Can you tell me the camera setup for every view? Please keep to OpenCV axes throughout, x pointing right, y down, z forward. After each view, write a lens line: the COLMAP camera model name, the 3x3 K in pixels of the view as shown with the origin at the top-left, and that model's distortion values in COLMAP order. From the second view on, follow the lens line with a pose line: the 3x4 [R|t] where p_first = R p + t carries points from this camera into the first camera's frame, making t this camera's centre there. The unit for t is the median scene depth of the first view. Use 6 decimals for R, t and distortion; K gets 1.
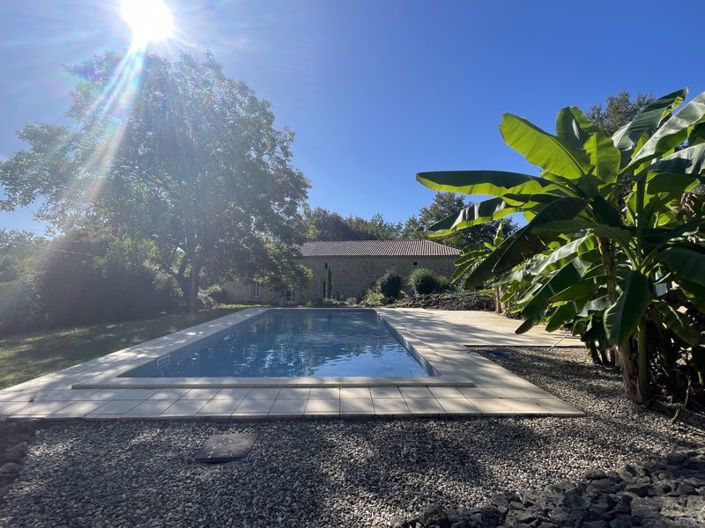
lens RADIAL K [[331.3, 0, 348.4], [0, 331.3, 268.8], [0, 0, 1]] dist [-0.003411, -0.000417]
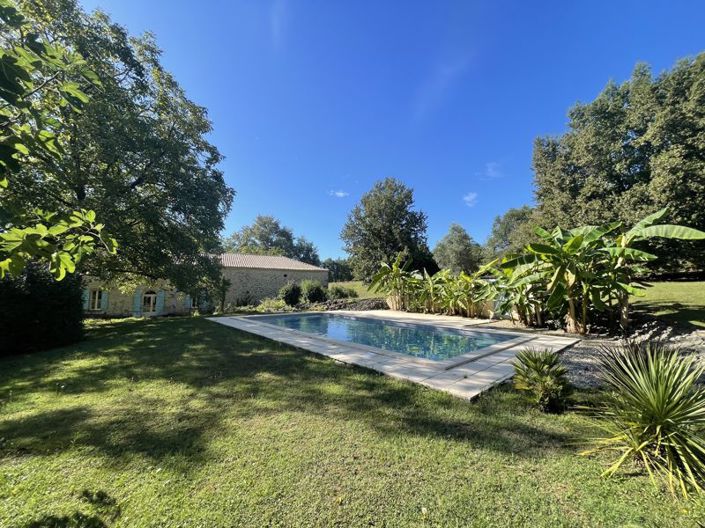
lens RADIAL K [[283.8, 0, 350.0], [0, 283.8, 261.5], [0, 0, 1]] dist [-0.004067, -0.000190]
pose [[0.775608, 0.060629, 0.628296, -0.324752], [-0.019845, 0.997227, -0.071731, 0.002959], [-0.630903, 0.043166, 0.774660, 0.052360]]
